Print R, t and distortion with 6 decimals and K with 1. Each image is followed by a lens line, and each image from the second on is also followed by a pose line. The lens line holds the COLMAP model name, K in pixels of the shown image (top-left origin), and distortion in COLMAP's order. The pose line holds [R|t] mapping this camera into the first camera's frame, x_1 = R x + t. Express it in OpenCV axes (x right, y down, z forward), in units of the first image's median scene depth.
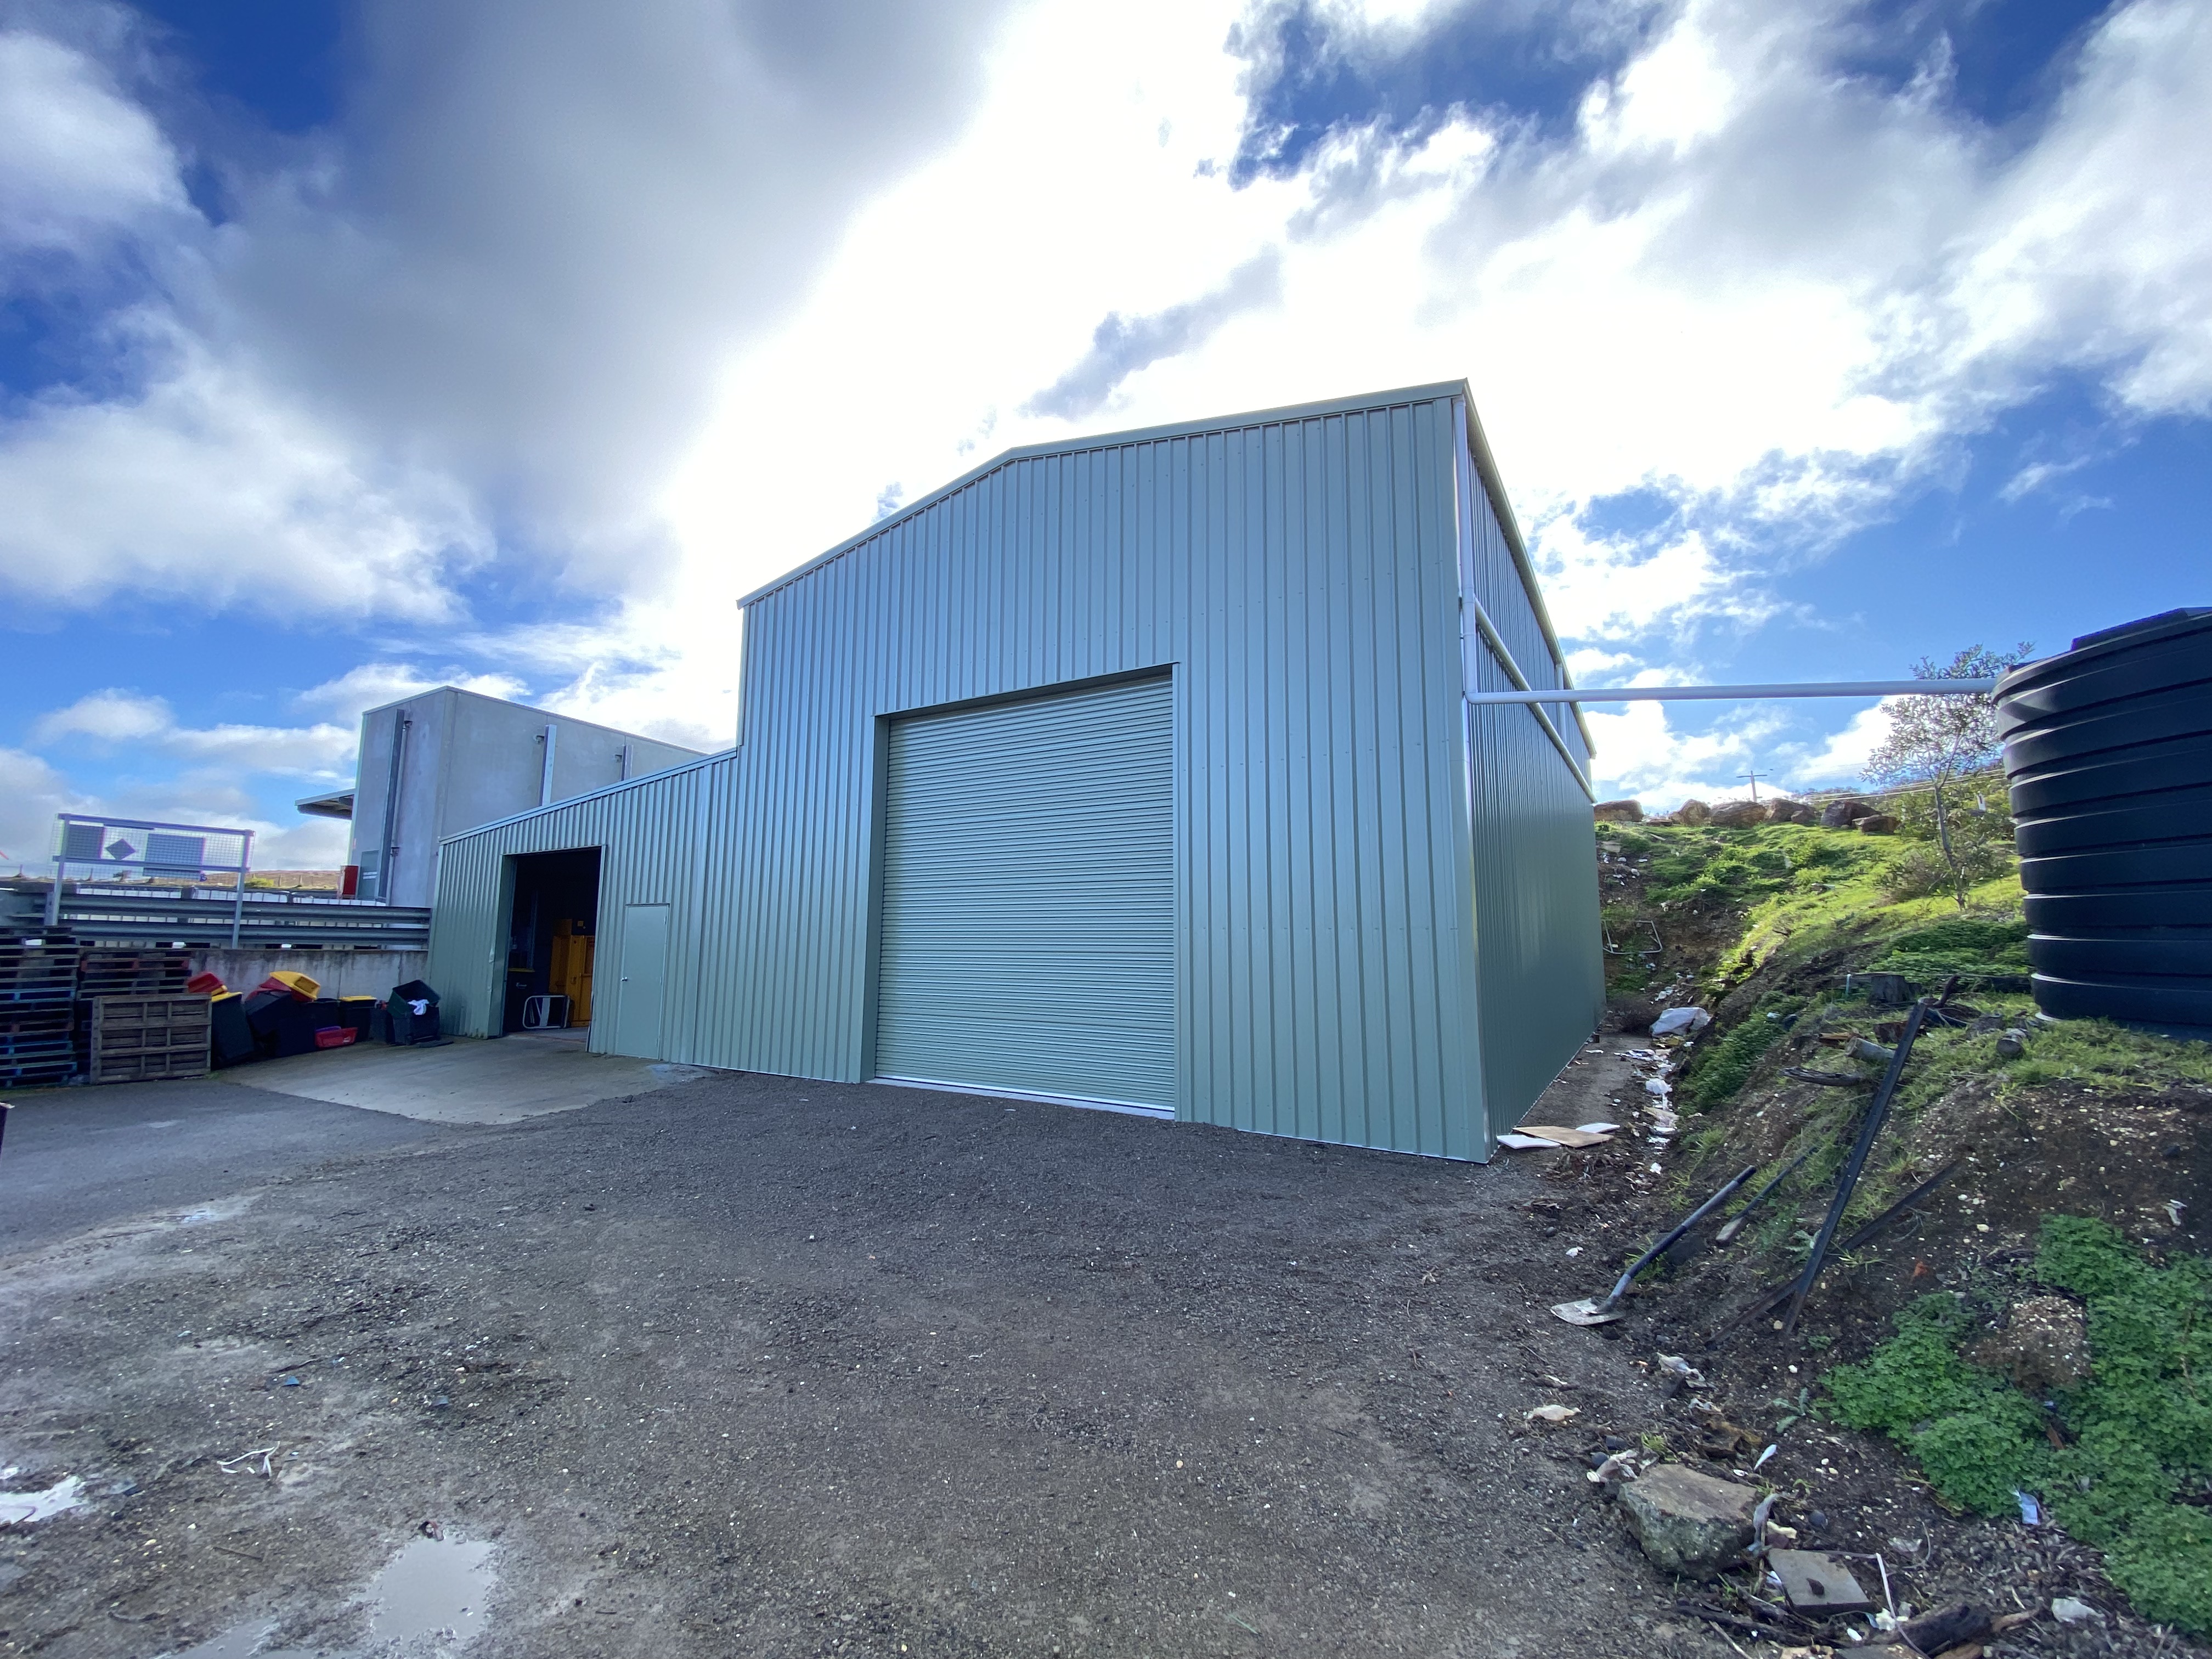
lens RADIAL K [[901.6, 0, 1111.6], [0, 901.6, 832.3], [0, 0, 1]] dist [0.001754, -0.011855]
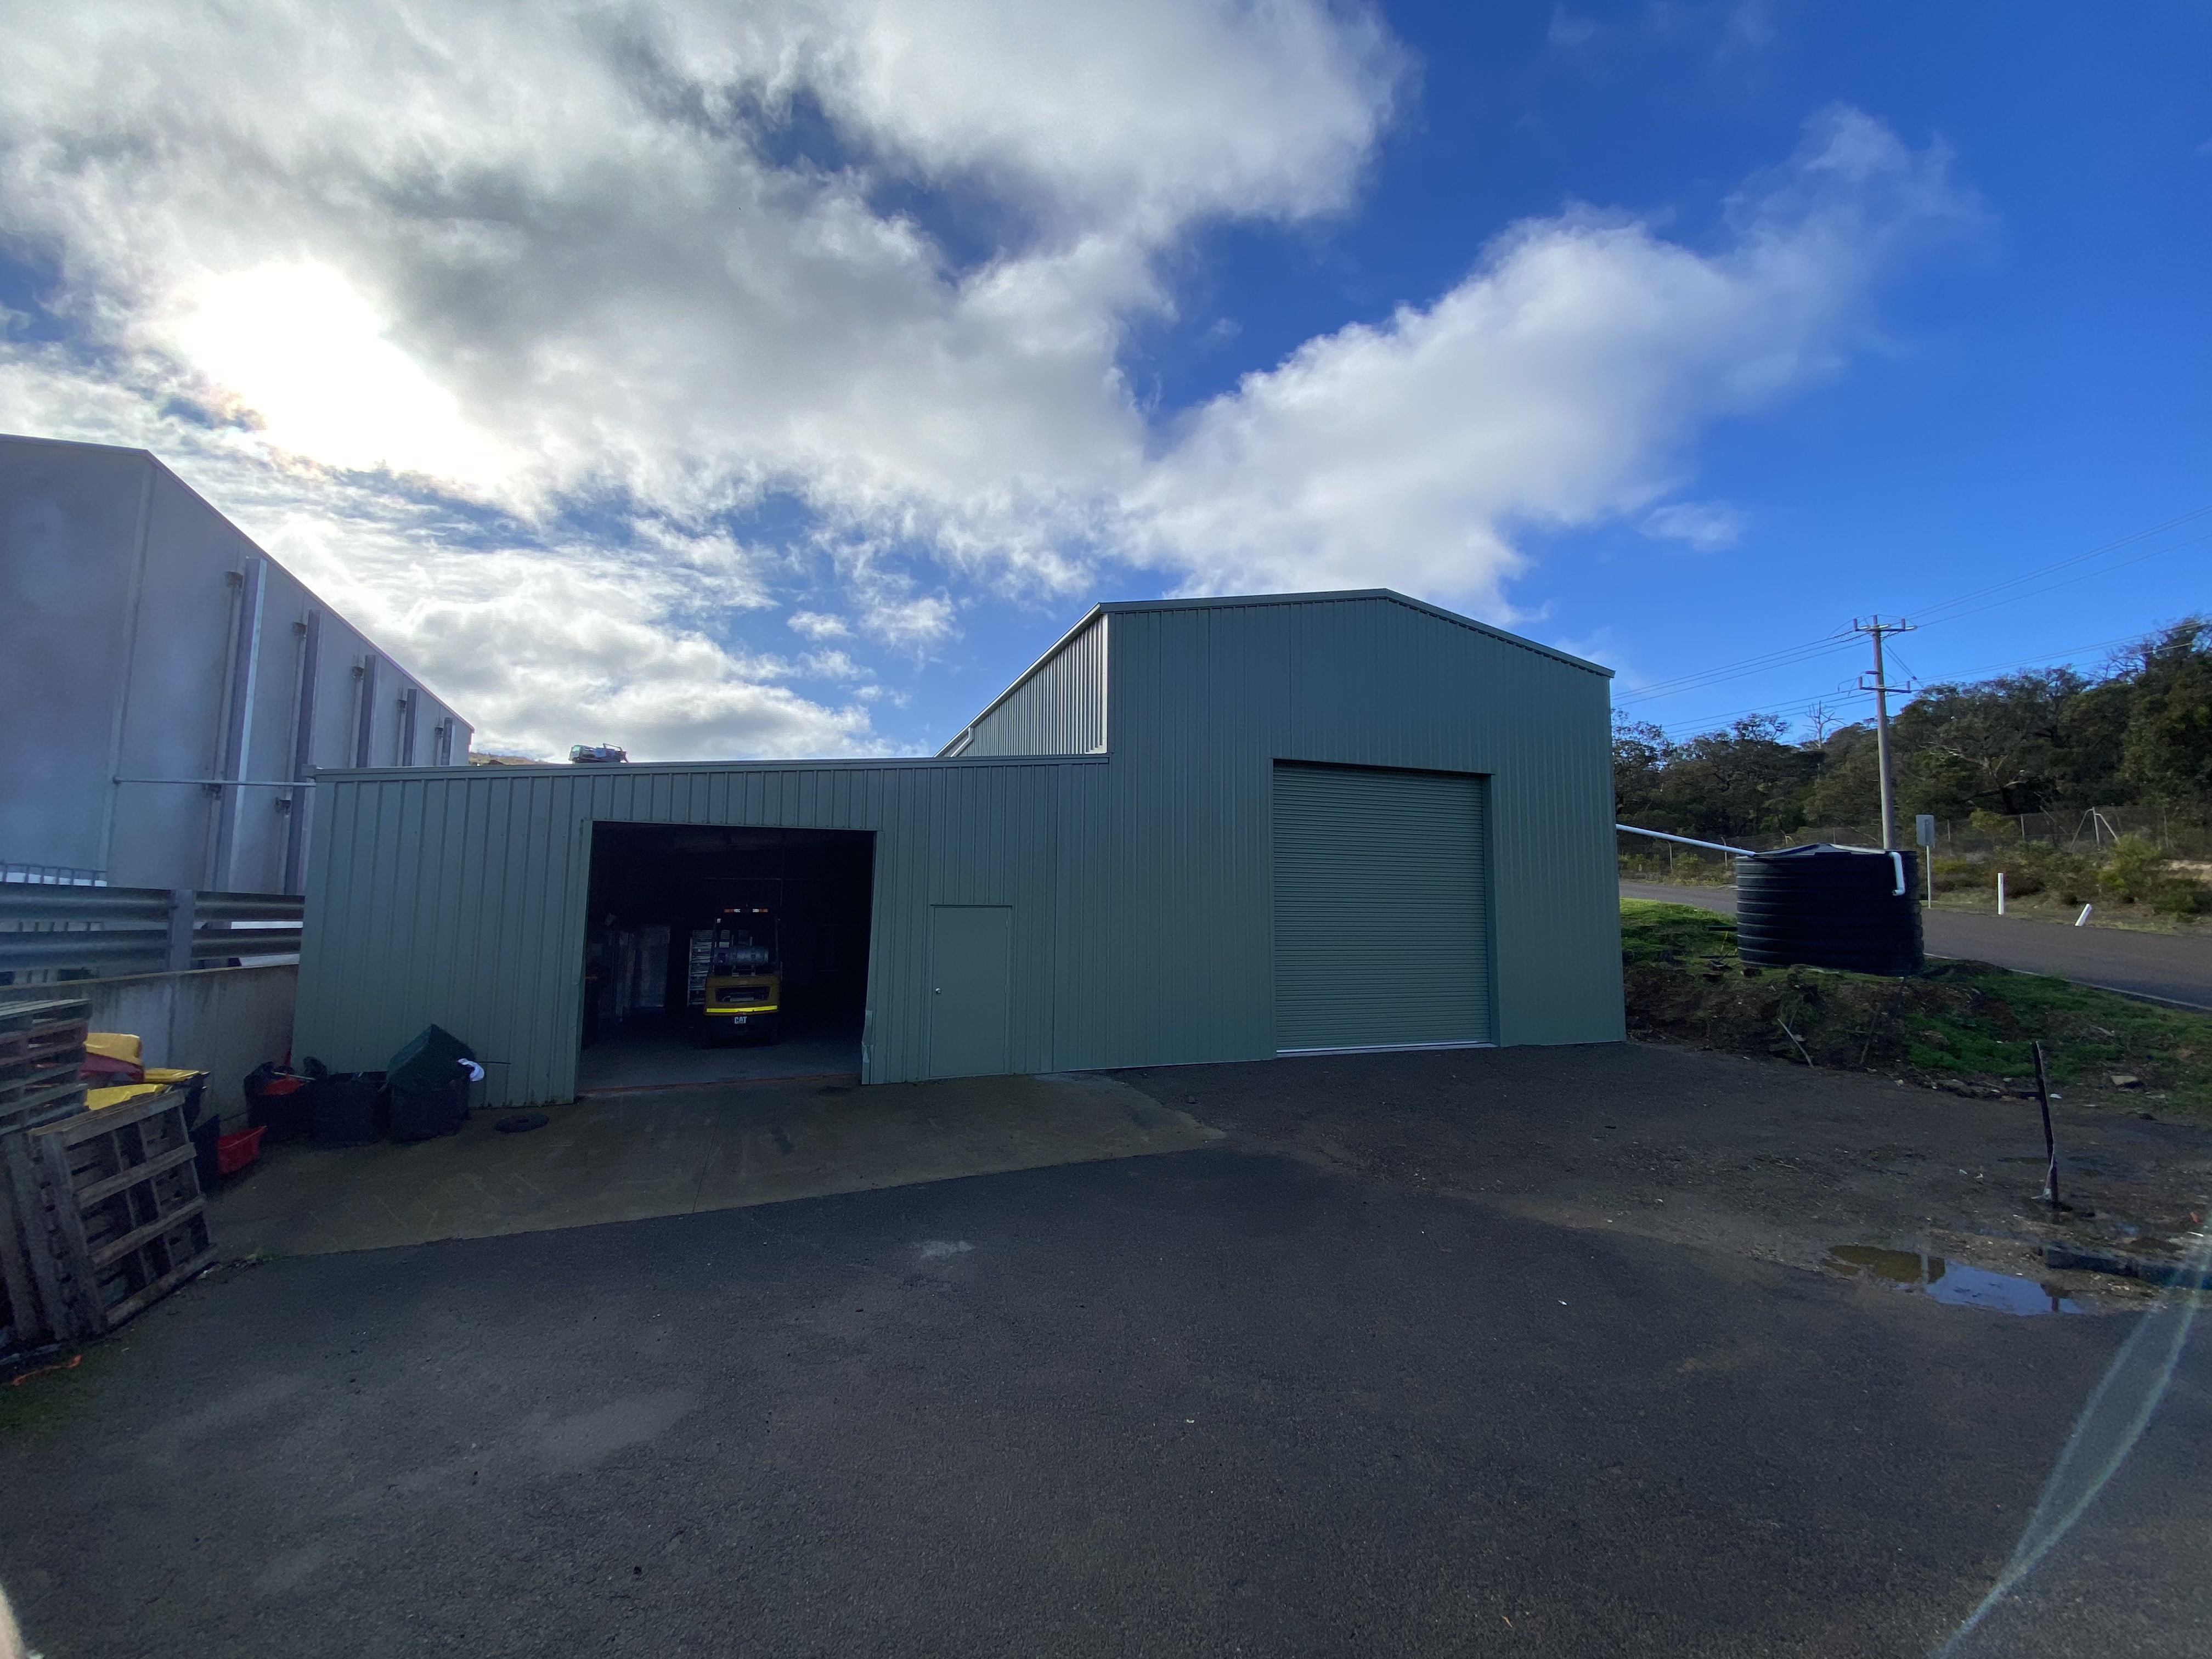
lens RADIAL K [[901.6, 0, 1111.6], [0, 901.6, 832.3], [0, 0, 1]] dist [0.001754, -0.011855]
pose [[0.608849, 0.068041, 0.790363, -1.345583], [-0.101551, 0.994803, -0.007411, 0.001875], [-0.786759, -0.075750, 0.612594, 0.428619]]
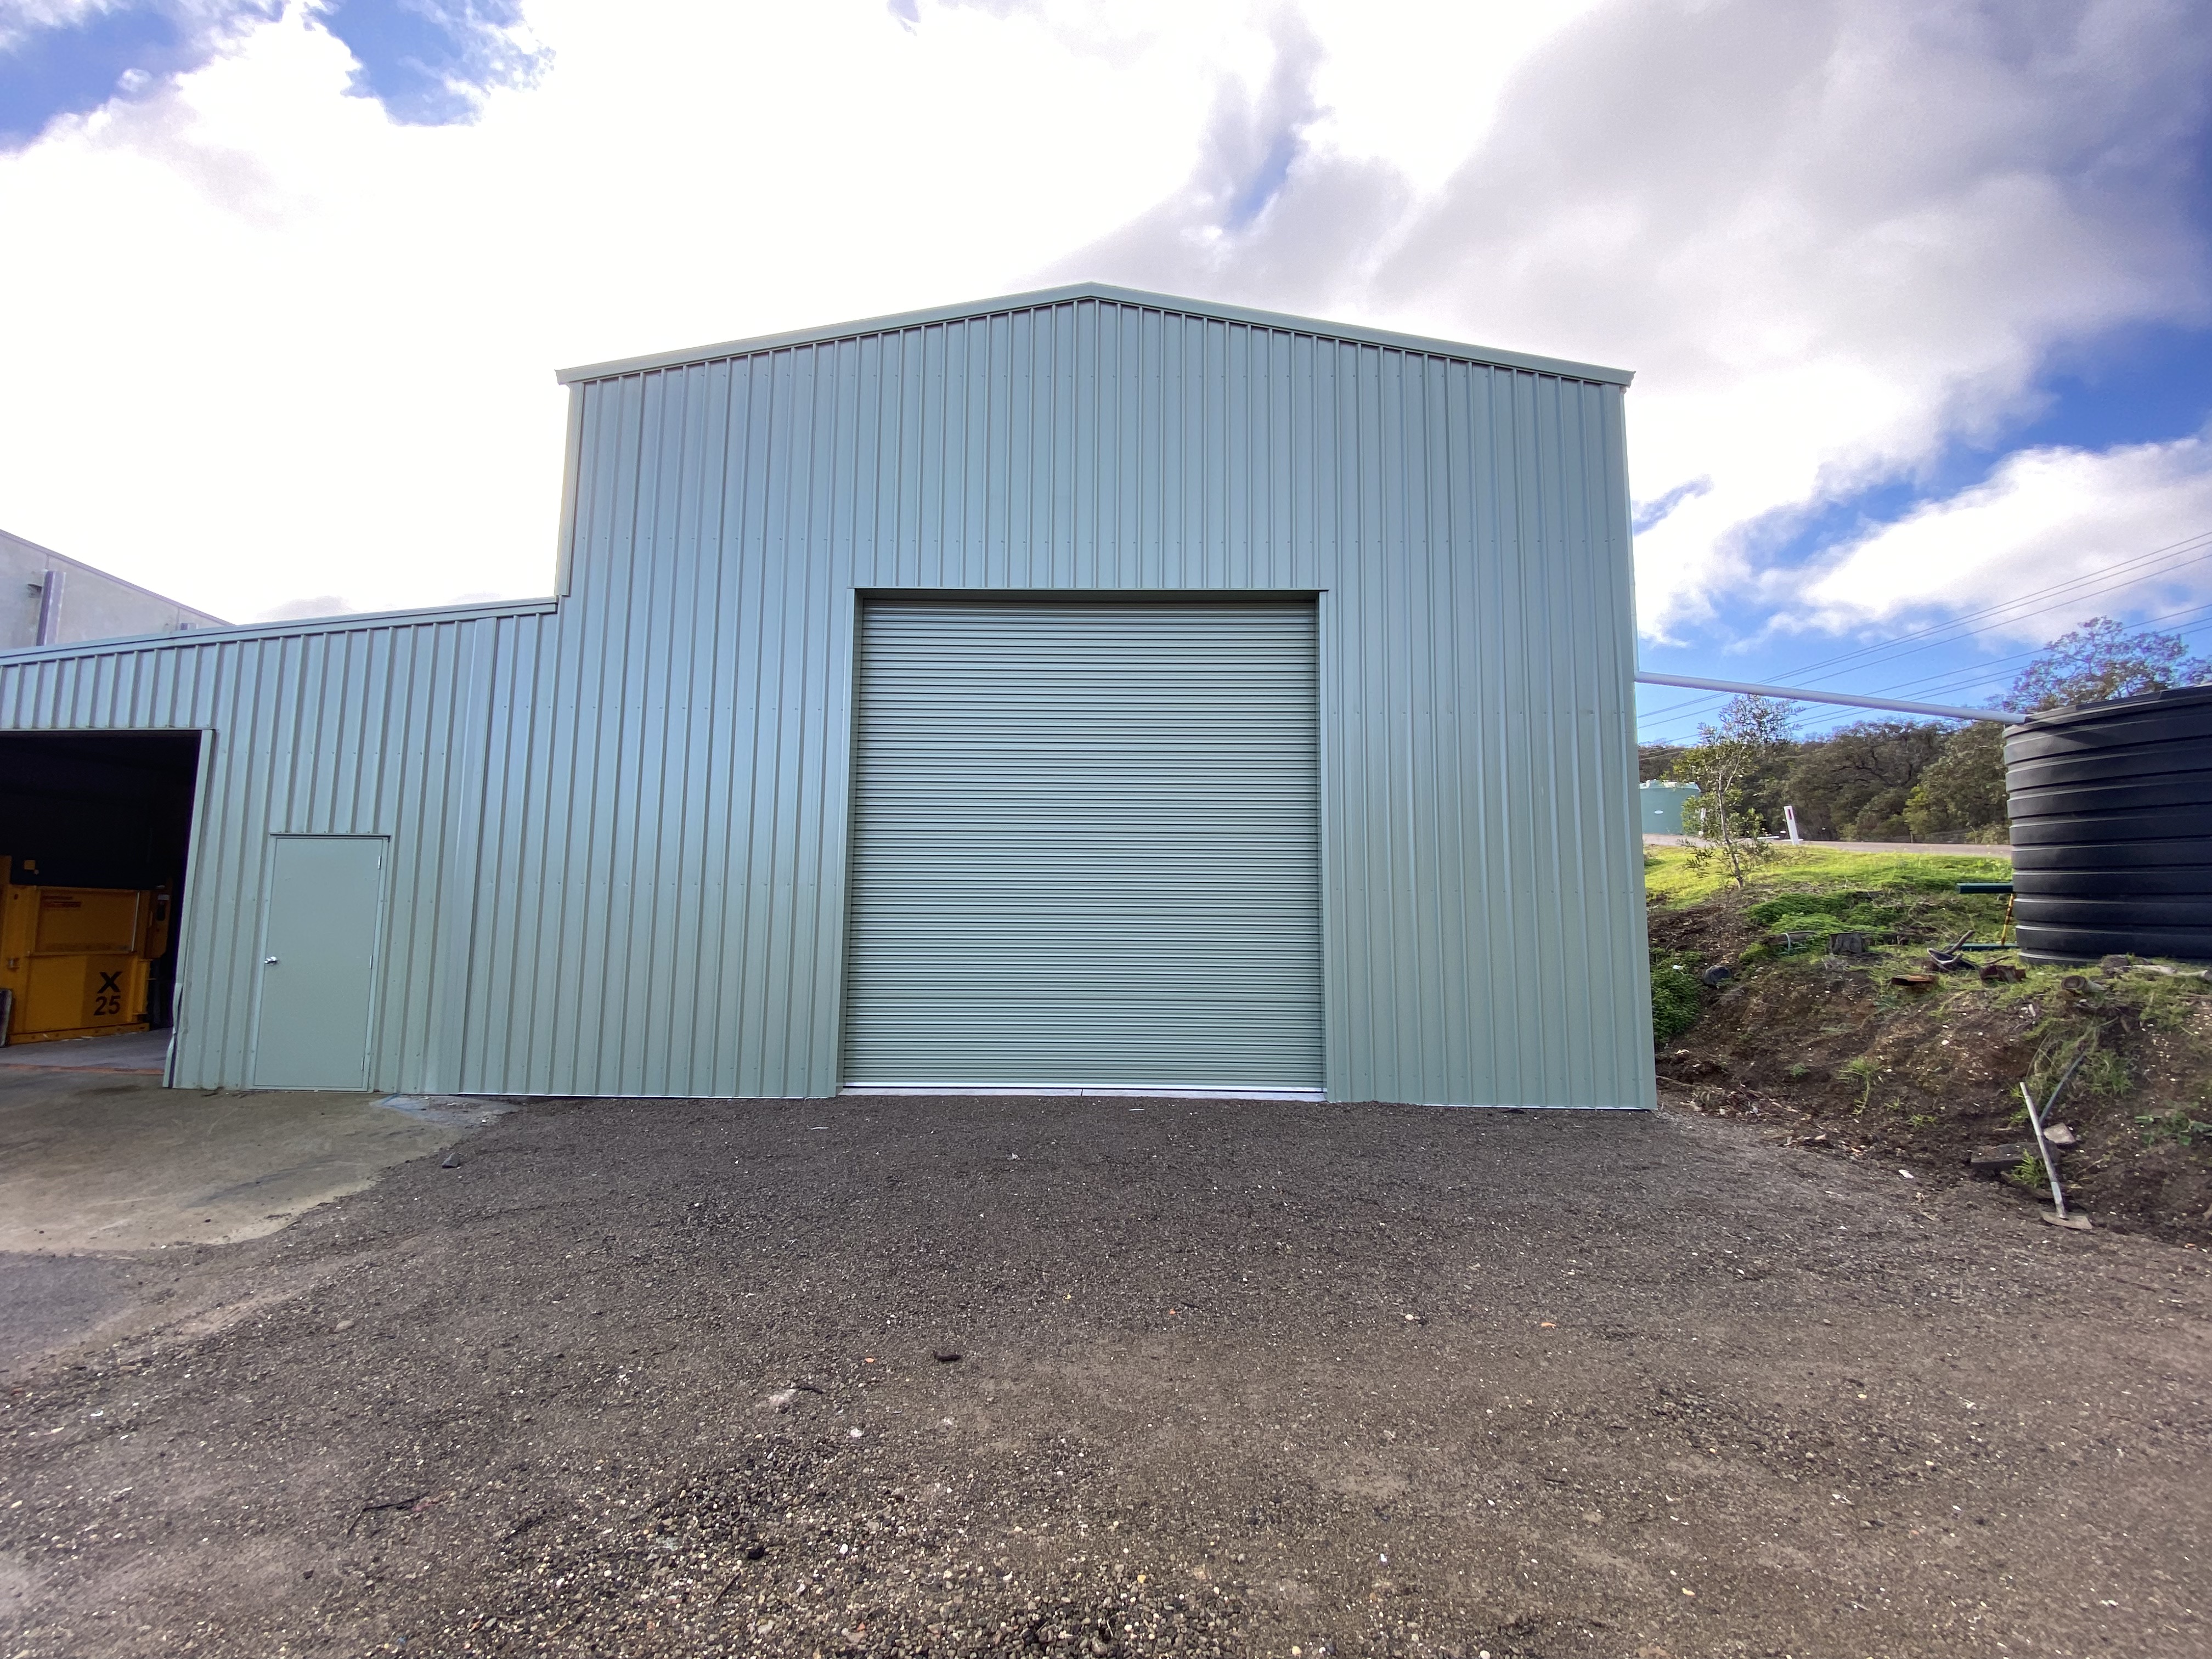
lens RADIAL K [[901.6, 0, 1111.6], [0, 901.6, 832.3], [0, 0, 1]] dist [0.001754, -0.011855]
pose [[0.858599, 0.052269, 0.509977, -0.446615], [-0.067010, 0.997696, 0.010562, 0.044610], [-0.508250, -0.043242, 0.860123, 0.269970]]
